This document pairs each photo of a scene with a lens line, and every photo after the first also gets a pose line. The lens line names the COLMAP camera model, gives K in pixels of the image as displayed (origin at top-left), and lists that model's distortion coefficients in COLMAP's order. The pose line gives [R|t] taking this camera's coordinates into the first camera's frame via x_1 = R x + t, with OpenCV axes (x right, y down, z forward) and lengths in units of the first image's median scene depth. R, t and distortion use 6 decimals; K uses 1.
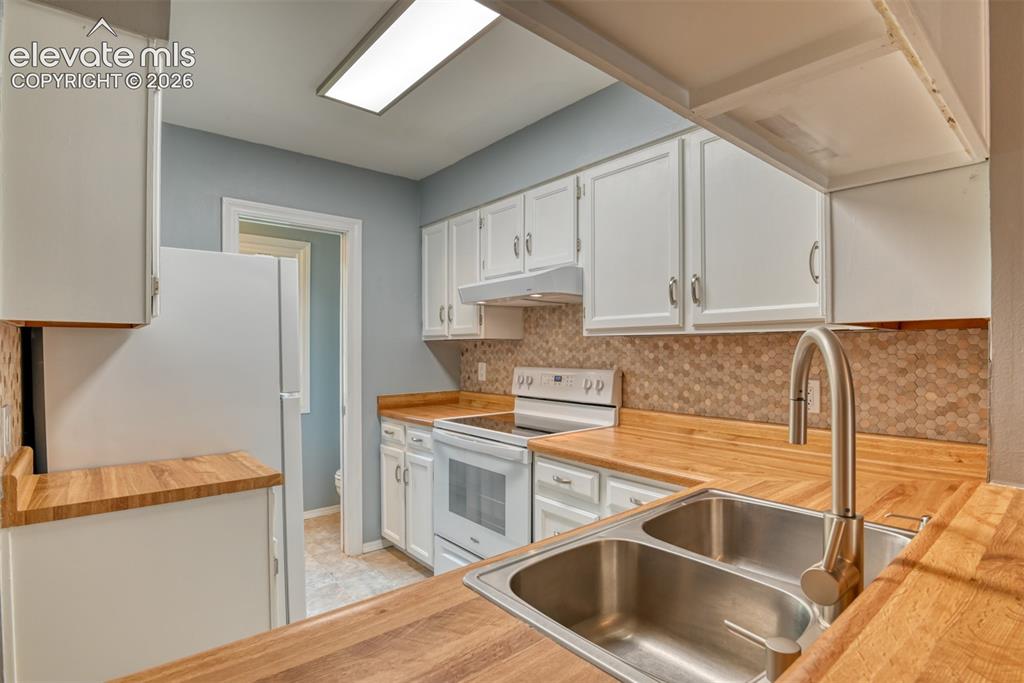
lens RADIAL K [[510.0, 0, 506.4], [0, 510.0, 346.4], [0, 0, 1]] dist [-0.027151, -0.005488]
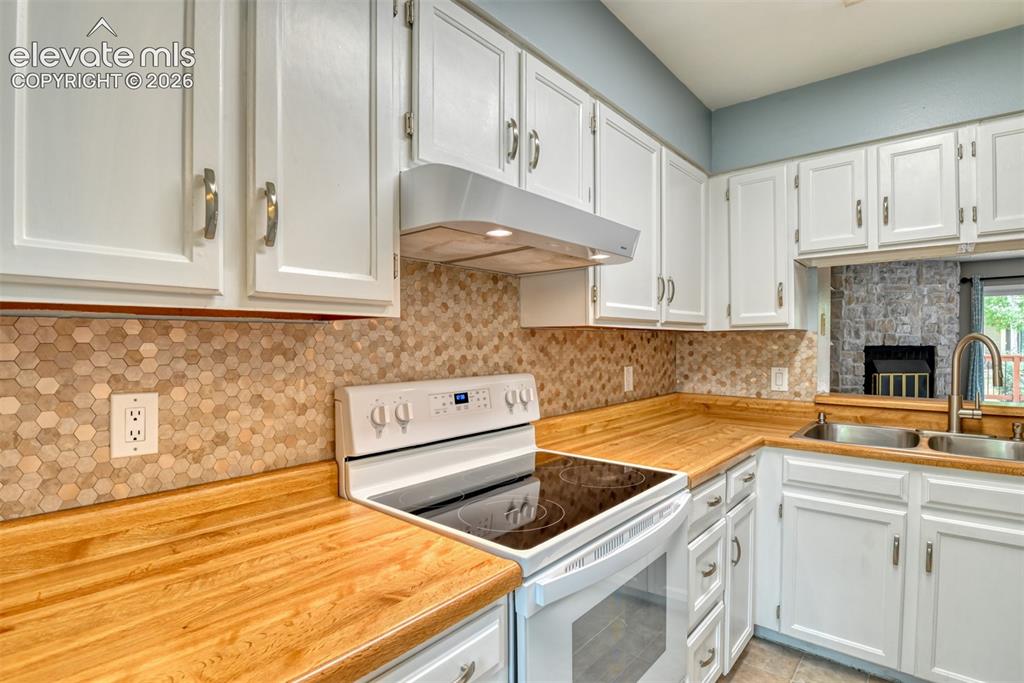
lens RADIAL K [[510.0, 0, 506.4], [0, 510.0, 346.4], [0, 0, 1]] dist [-0.027151, -0.005488]
pose [[-0.170235, -0.010272, 0.985350, -0.454866], [-0.005031, 0.999942, 0.009555, 0.000991], [-0.985391, -0.003331, -0.170277, 1.042136]]
